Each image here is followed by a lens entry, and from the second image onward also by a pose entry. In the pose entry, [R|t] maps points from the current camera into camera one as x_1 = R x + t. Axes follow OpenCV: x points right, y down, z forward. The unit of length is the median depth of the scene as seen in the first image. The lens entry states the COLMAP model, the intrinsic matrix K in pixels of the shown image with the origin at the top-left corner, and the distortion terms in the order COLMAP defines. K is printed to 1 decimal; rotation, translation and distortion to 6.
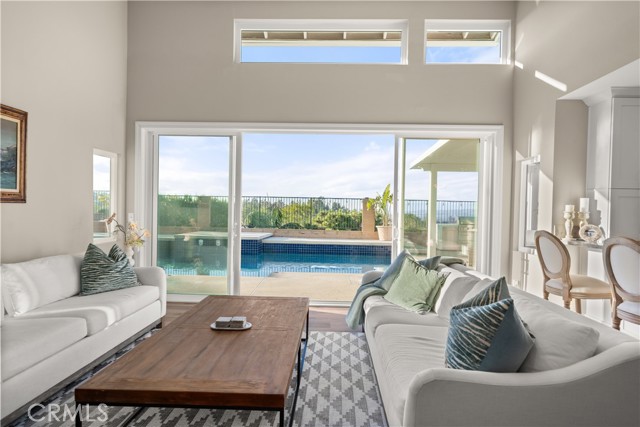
lens RADIAL K [[343.4, 0, 318.8], [0, 343.4, 214.8], [0, 0, 1]] dist [0.001060, 0.000398]
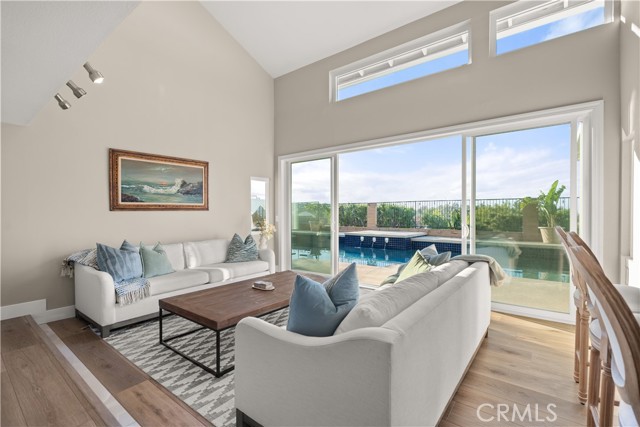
lens RADIAL K [[291.6, 0, 320.0], [0, 291.6, 213.5], [0, 0, 1]] dist [-0.000336, -0.000358]
pose [[0.806438, -0.018676, -0.591023, 0.494120], [0.009898, 0.999787, -0.018088, 0.014193], [0.591235, 0.008737, 0.806452, 0.071156]]
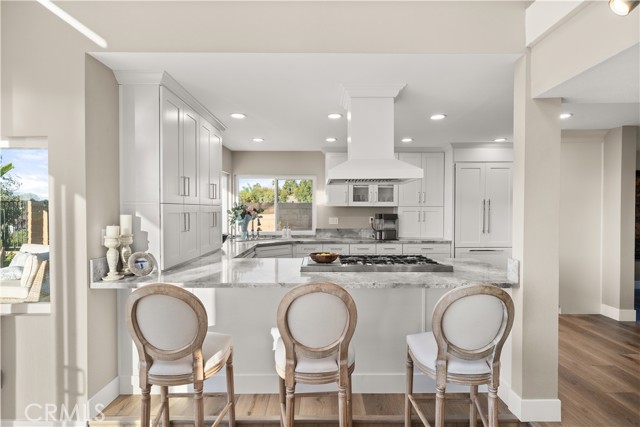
lens RADIAL K [[322.0, 0, 320.0], [0, 322.0, 213.5], [0, 0, 1]] dist [0.014503, 0.000174]
pose [[-0.031790, -0.032196, 0.998976, 0.095408], [0.008382, 0.999437, 0.032478, -0.068852], [-0.999459, 0.009406, -0.031502, 0.616058]]
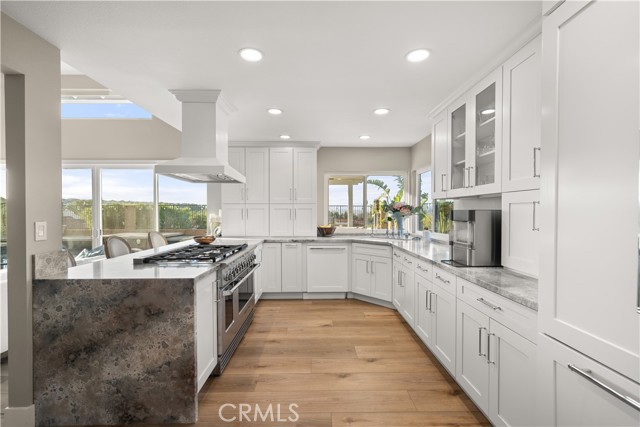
lens RADIAL K [[276.6, 0, 322.3], [0, 276.6, 215.8], [0, 0, 1]] dist [0.003387, 0.000403]
pose [[0.998945, -0.018275, 0.042125, 1.164178], [0.018140, 0.999829, 0.003590, -0.014885], [-0.042183, -0.002822, 0.999106, -0.291896]]
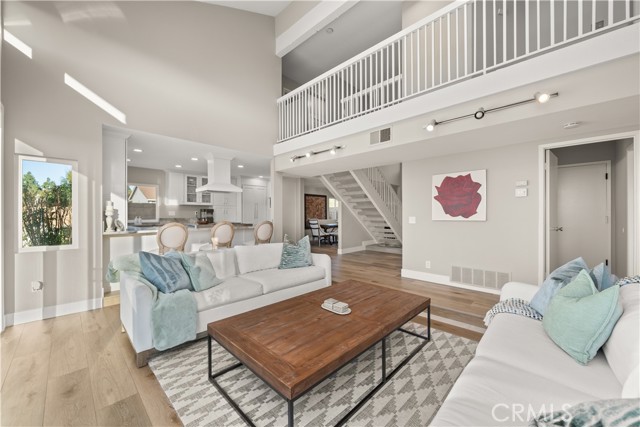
lens RADIAL K [[243.4, 0, 320.0], [0, 243.4, 213.5], [0, 0, 1]] dist [0.000407, 0.000015]
pose [[-0.731973, -0.015198, 0.681164, -0.530353], [-0.006725, 0.999864, 0.015082, -0.018209], [-0.681300, 0.006459, -0.731976, 1.110013]]
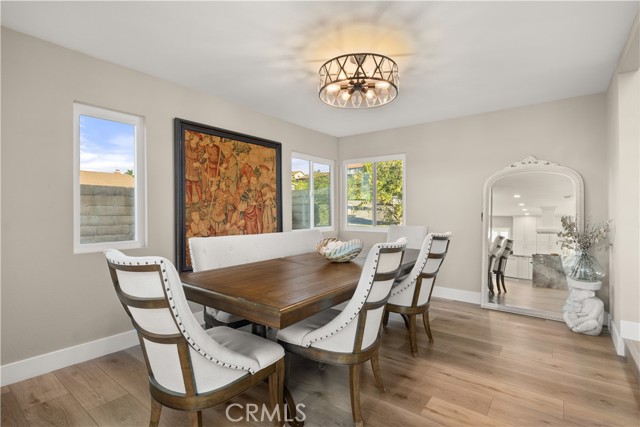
lens RADIAL K [[315.5, 0, 318.3], [0, 315.5, 212.5], [0, 0, 1]] dist [0.002831, 0.000197]
pose [[-0.801565, -0.017372, 0.597655, 0.781278], [-0.003744, 0.999704, 0.024038, 0.018798], [-0.597896, 0.017030, -0.801393, -0.439145]]
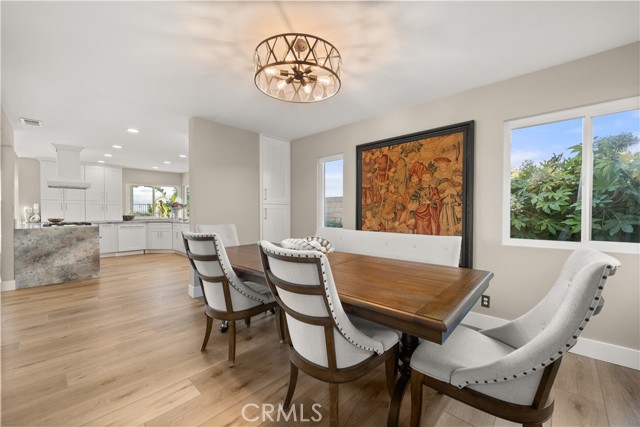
lens RADIAL K [[255.9, 0, 319.2], [0, 255.9, 215.1], [0, 0, 1]] dist [-0.001885, -0.000009]
pose [[0.668870, -0.026983, 0.742890, 0.763305], [0.020641, 0.999630, 0.017724, 0.033786], [-0.743093, 0.003479, 0.669179, -1.426743]]
